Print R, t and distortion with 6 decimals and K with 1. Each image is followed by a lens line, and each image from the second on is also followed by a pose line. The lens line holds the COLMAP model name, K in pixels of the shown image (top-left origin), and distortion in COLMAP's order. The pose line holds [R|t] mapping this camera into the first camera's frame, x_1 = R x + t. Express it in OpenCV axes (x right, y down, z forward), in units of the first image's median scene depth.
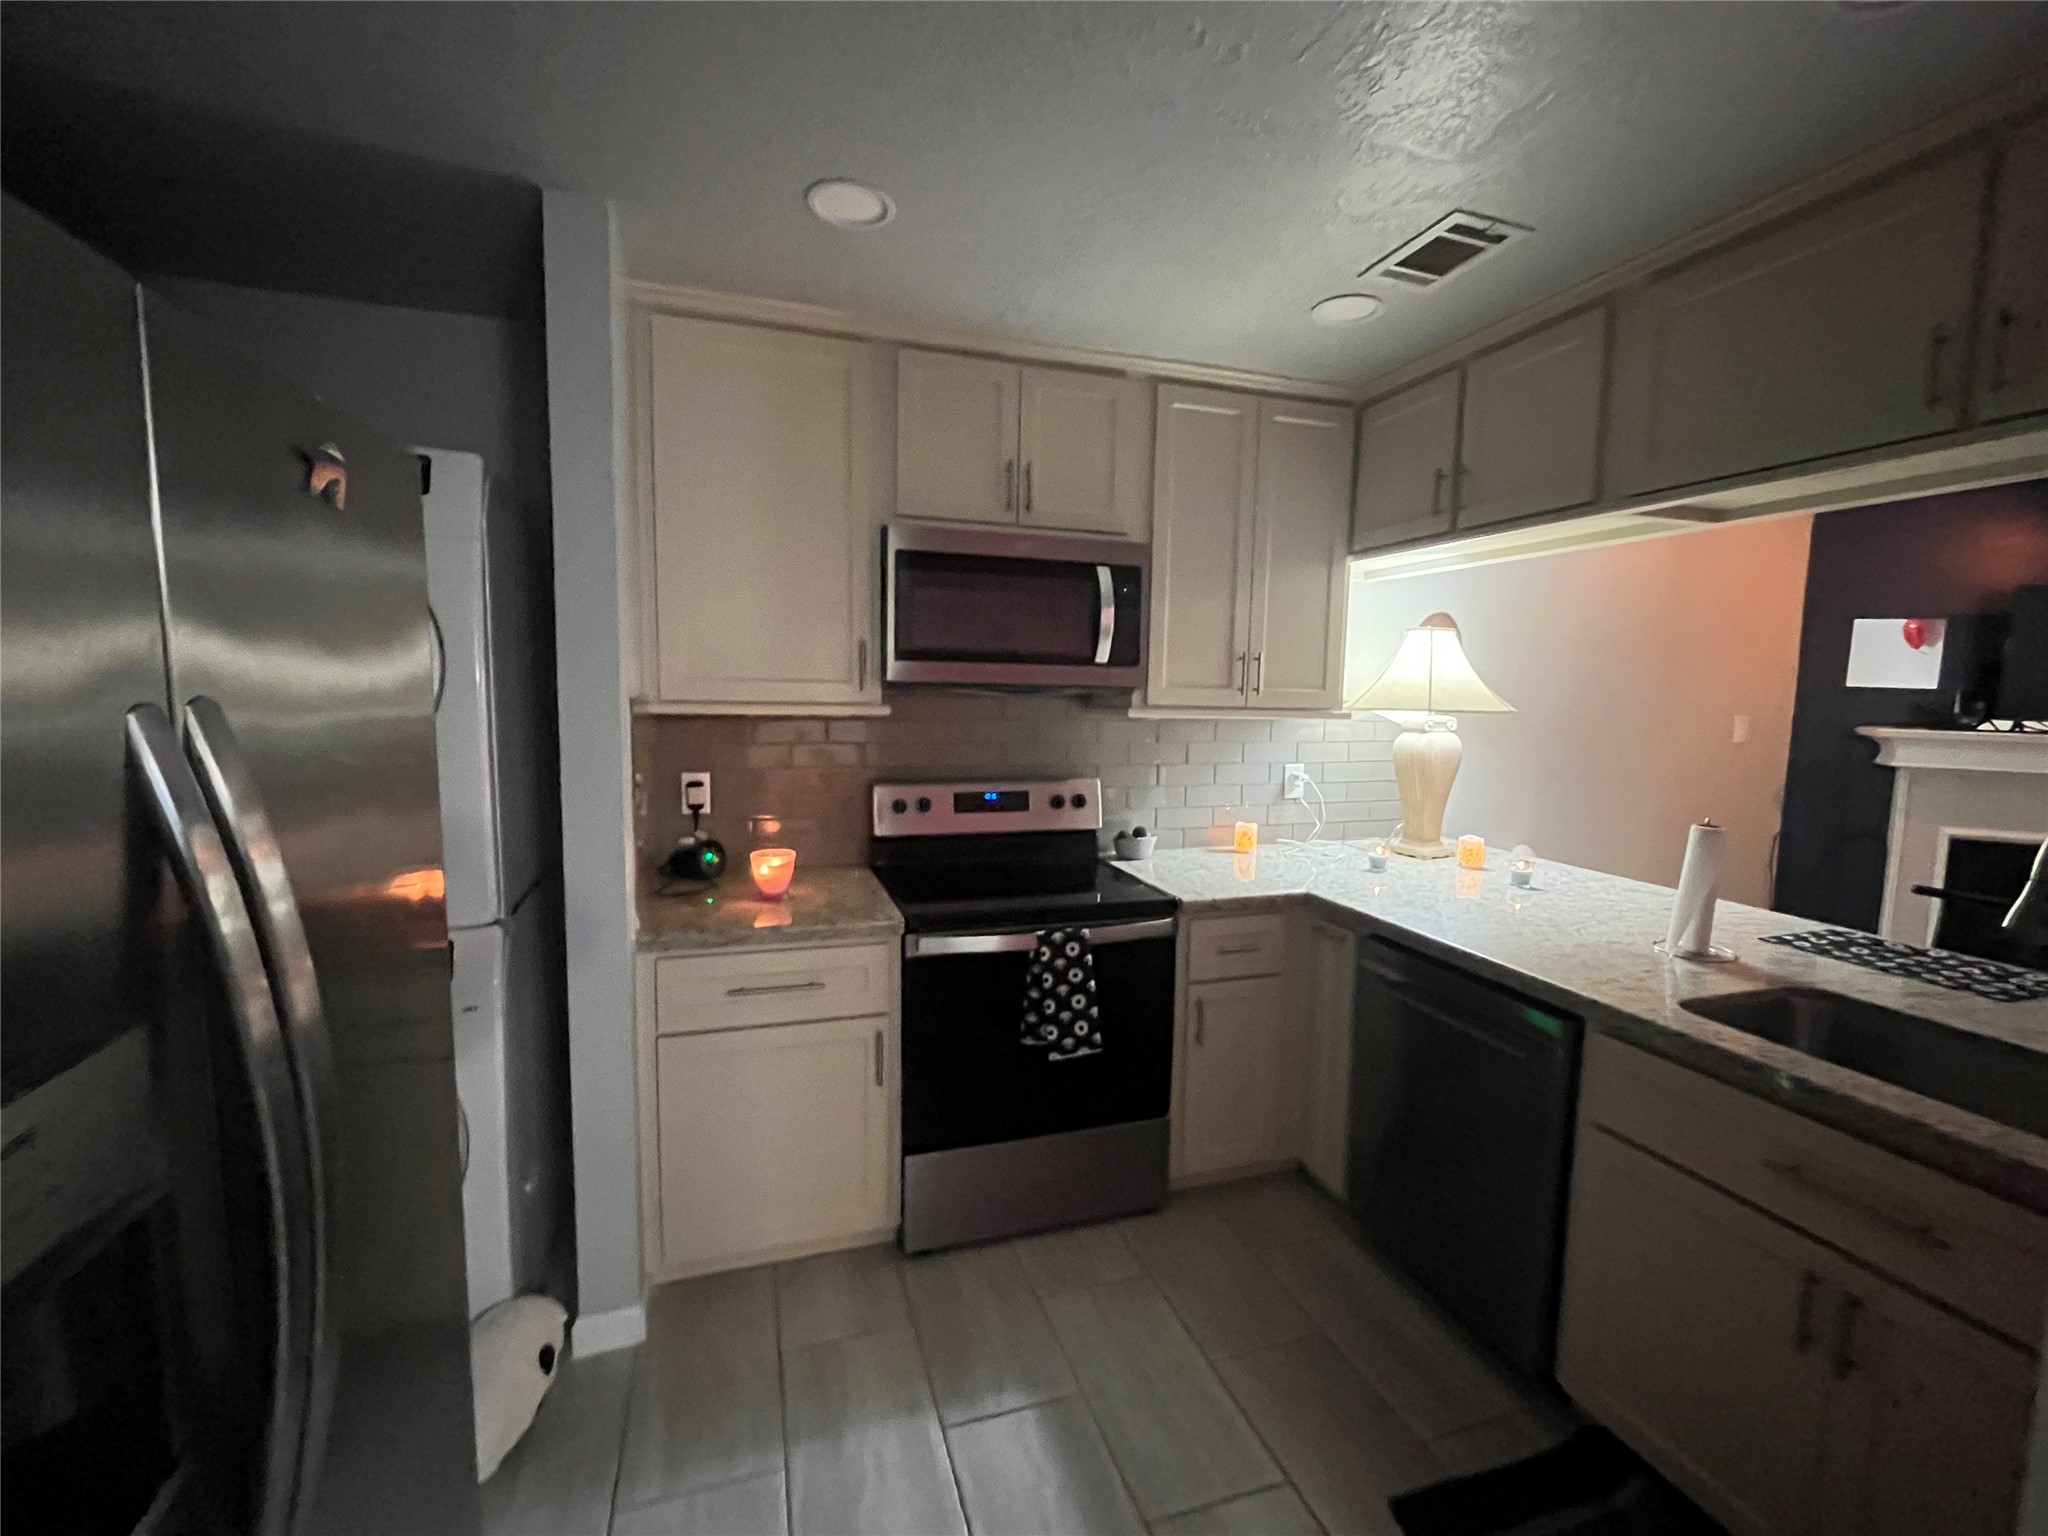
lens RADIAL K [[858.5, 0, 1024.0], [0, 858.5, 768.0], [0, 0, 1]] dist [-0.001769, -0.000162]
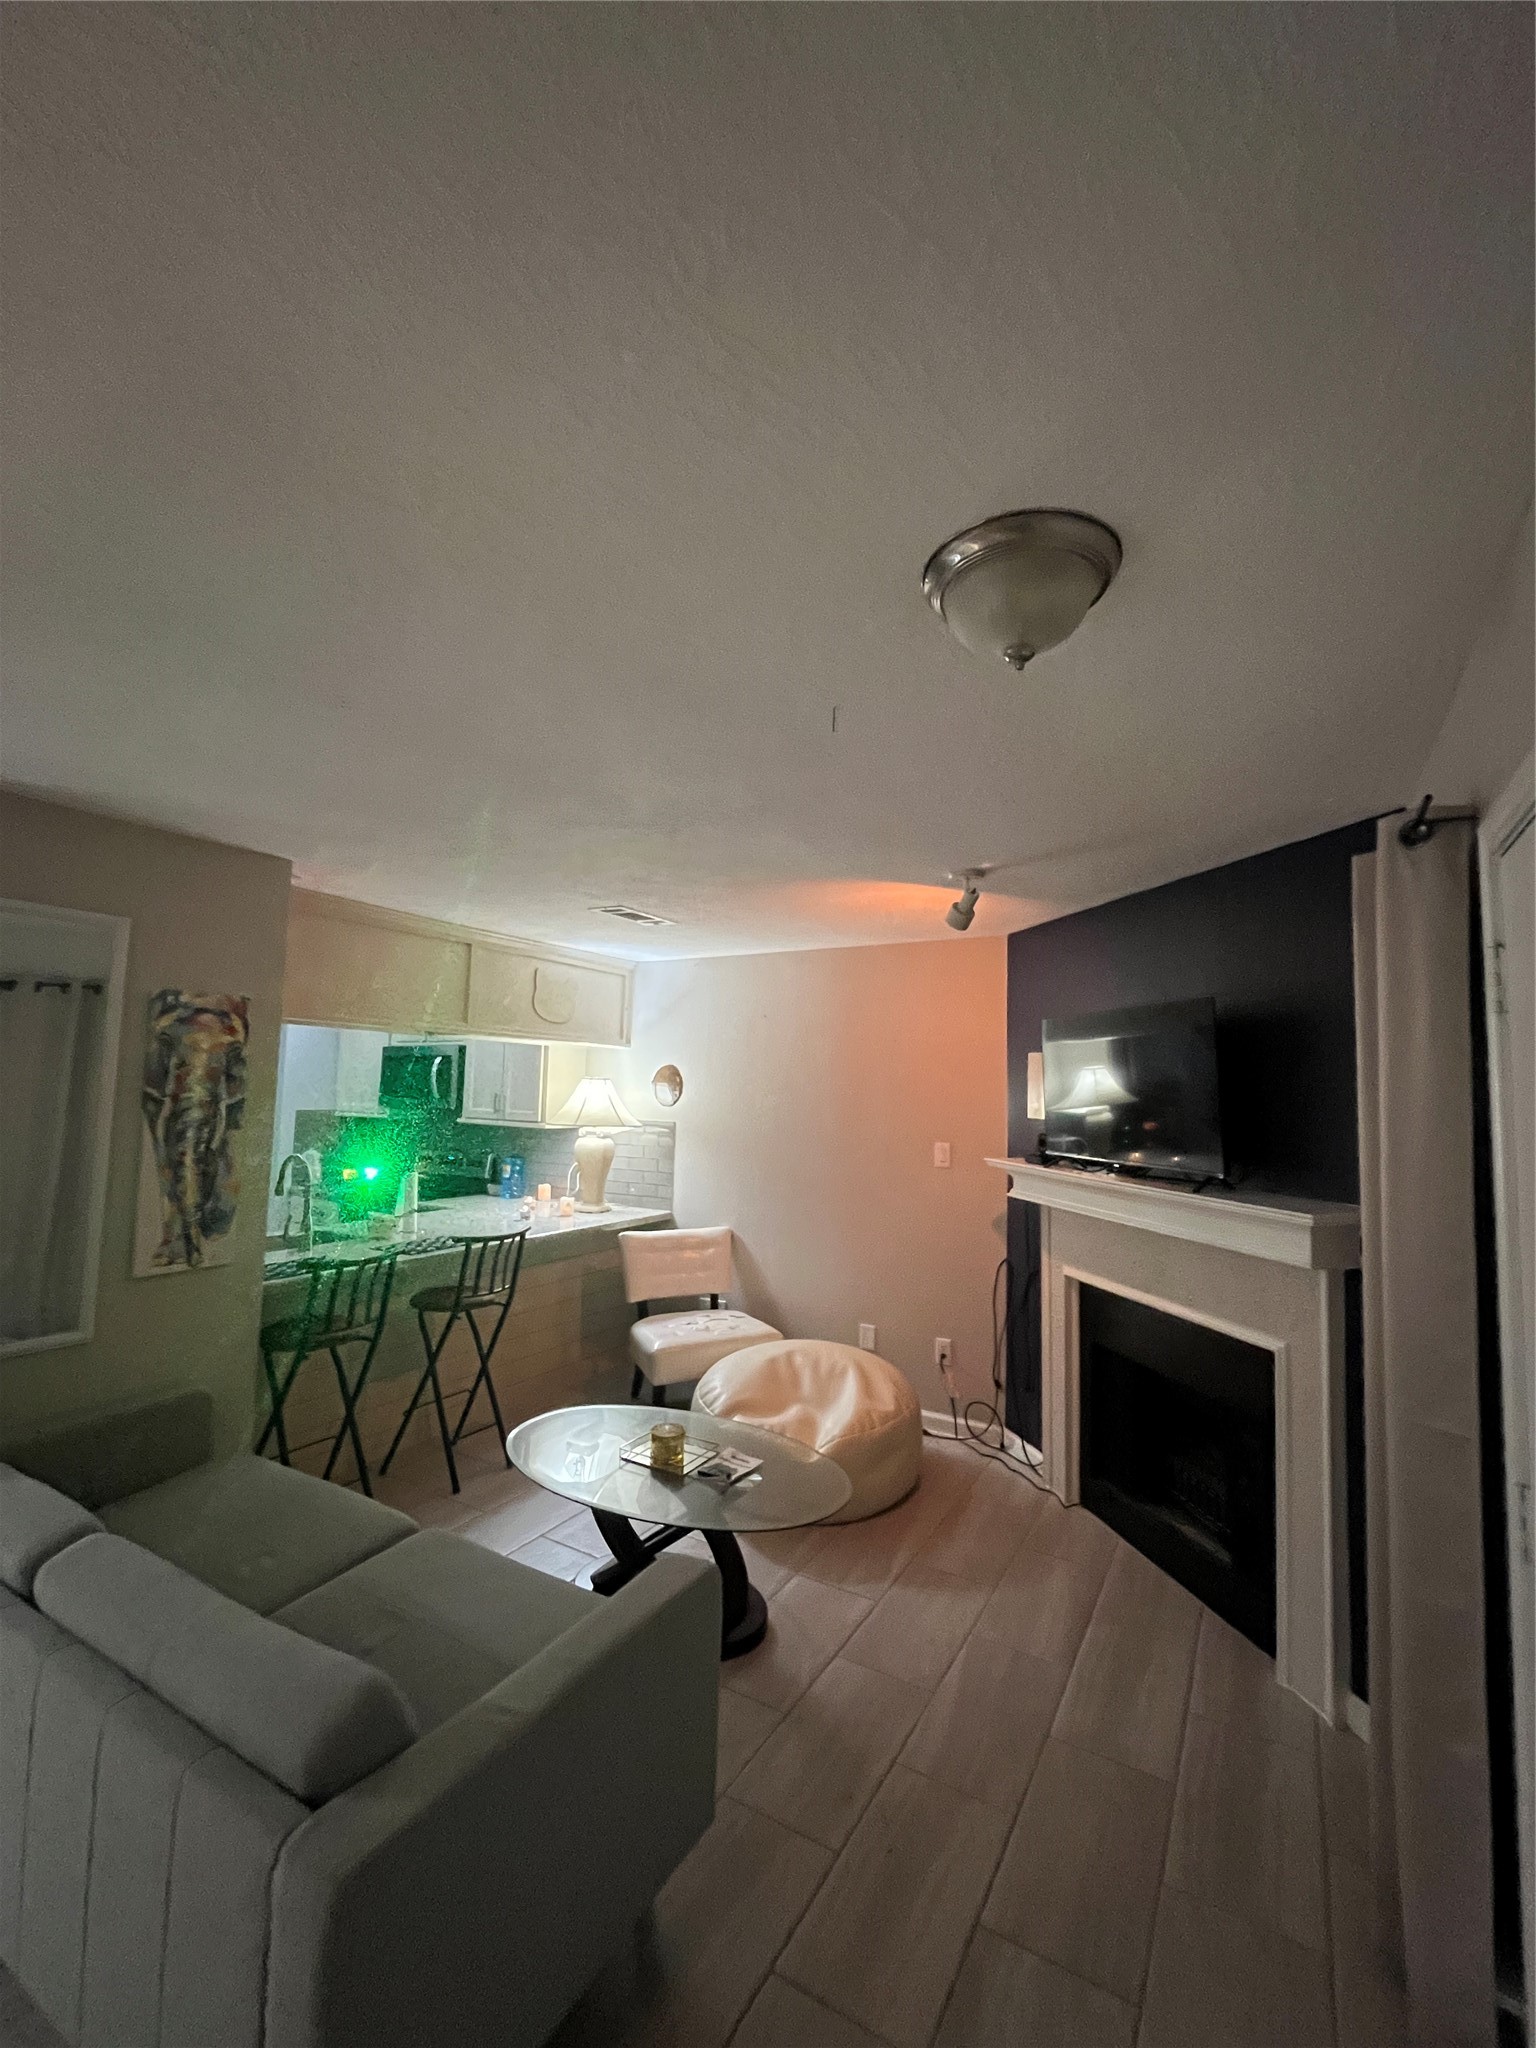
lens RADIAL K [[858.5, 0, 768.0], [0, 858.5, 1024.0], [0, 0, 1]] dist [-0.001769, -0.000162]
pose [[0.653727, -0.064788, -0.753952, 2.193599], [-0.088972, 0.982837, -0.161602, -0.019064], [0.751482, 0.172724, 0.636743, 0.134813]]
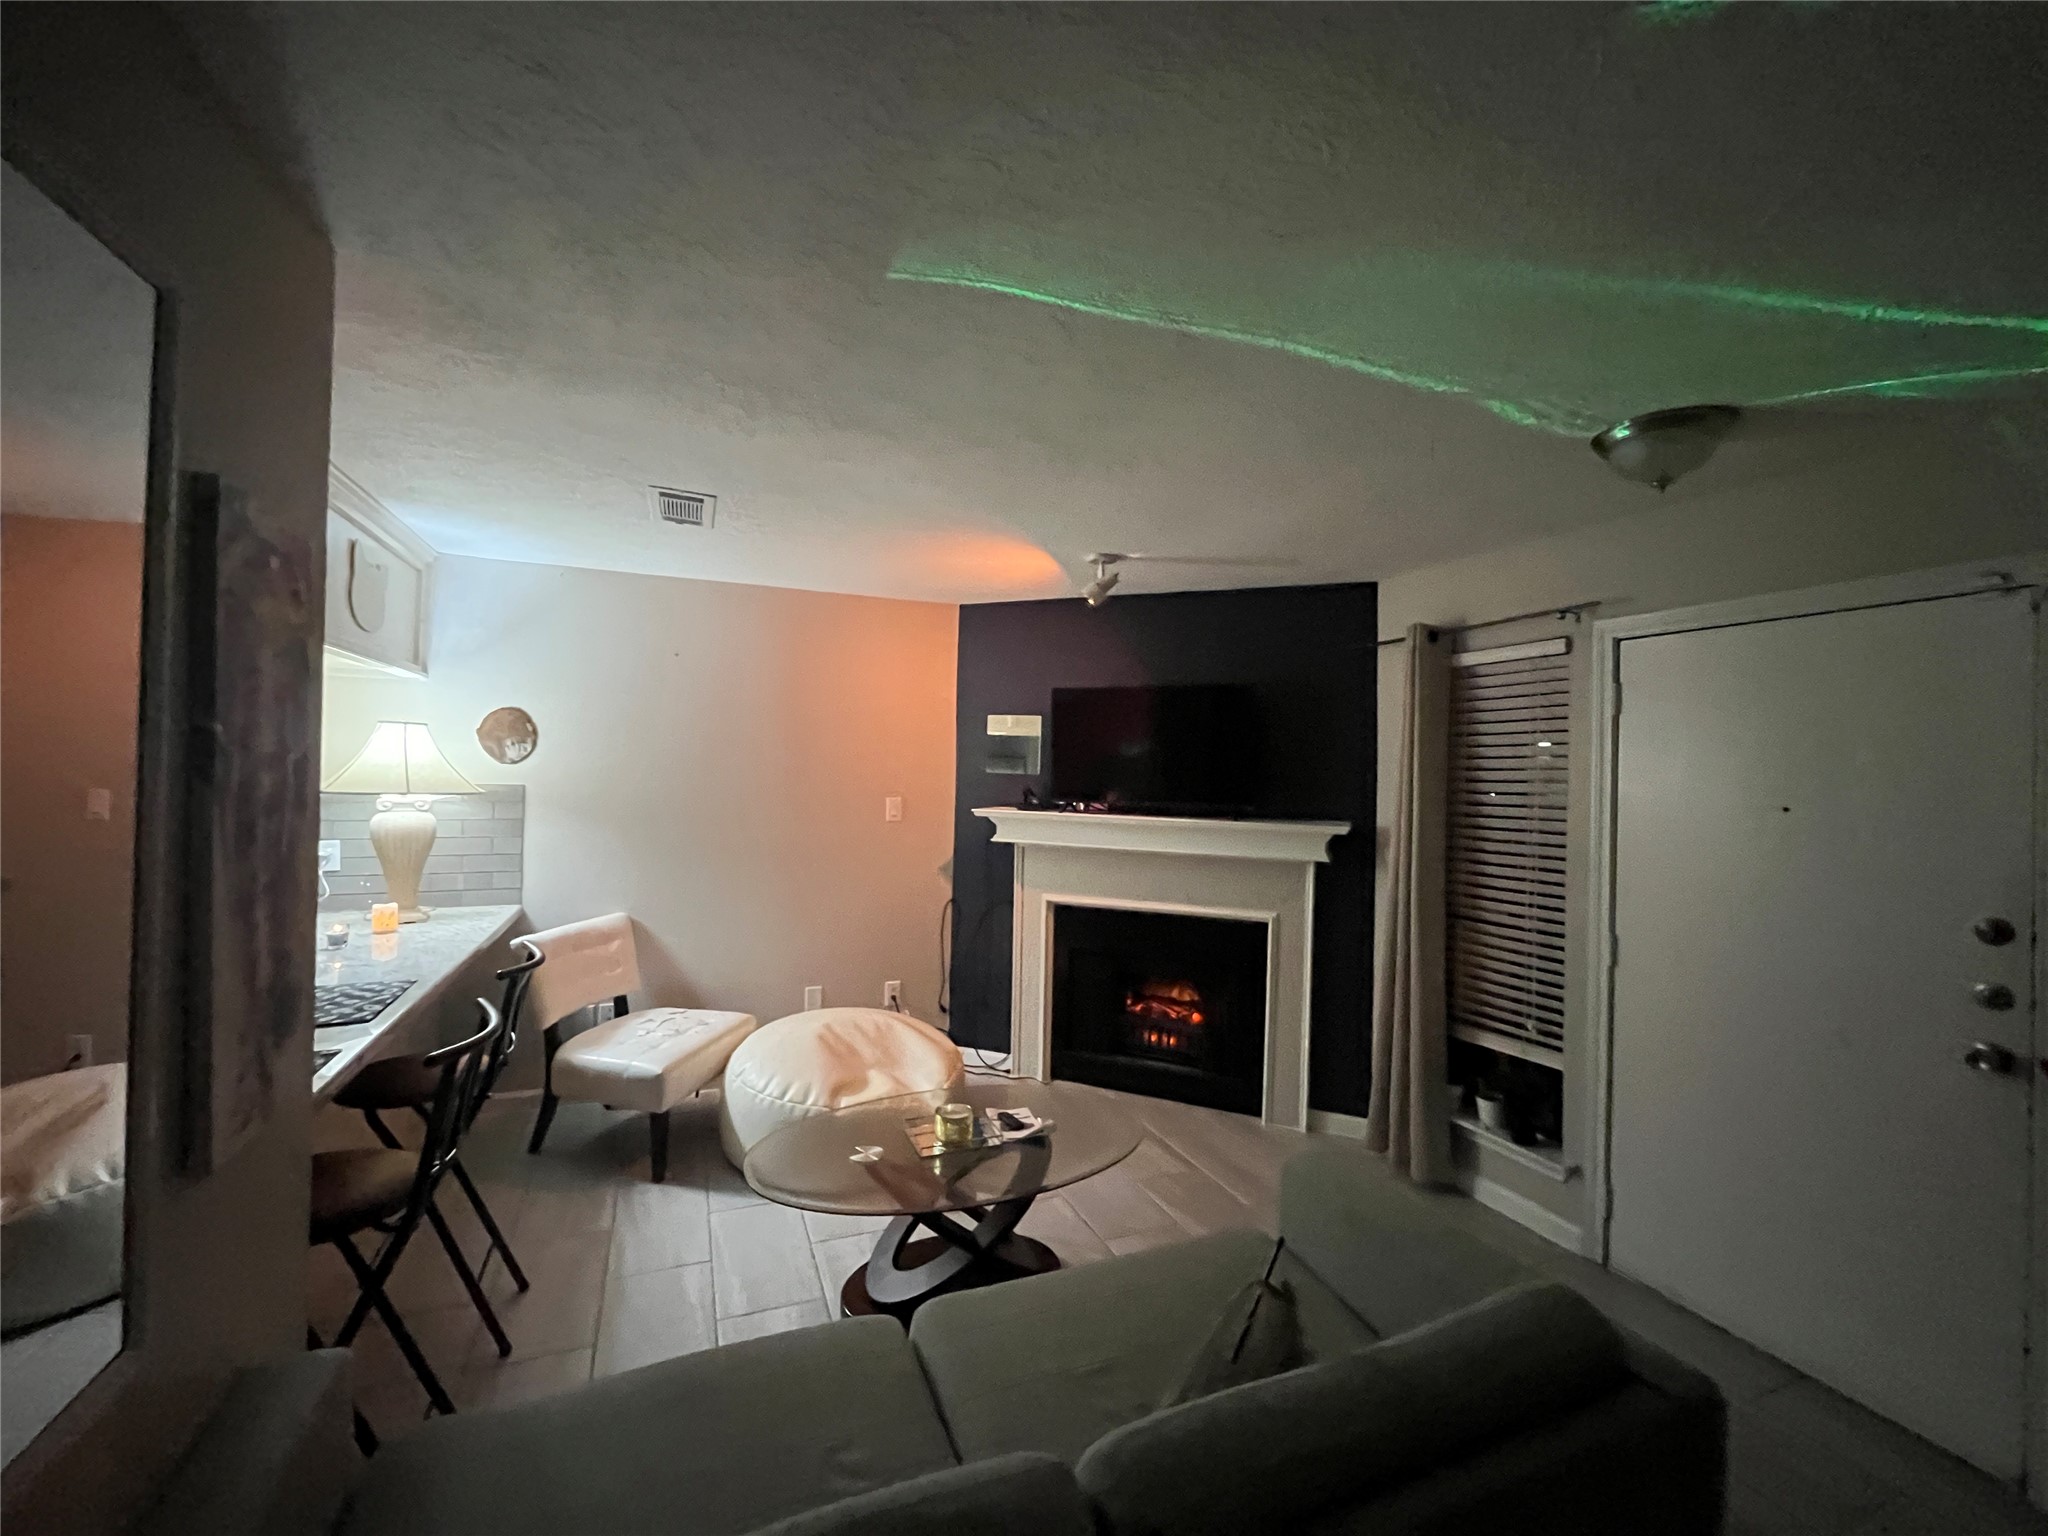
lens RADIAL K [[835.0, 0, 1024.0], [0, 835.0, 768.0], [0, 0, 1]] dist [-0.000030, -0.000016]
pose [[0.998047, 0.003086, 0.062384, 1.340577], [0.003296, 0.994786, -0.101932, 0.018671], [-0.062373, 0.101939, 0.992833, -0.175820]]
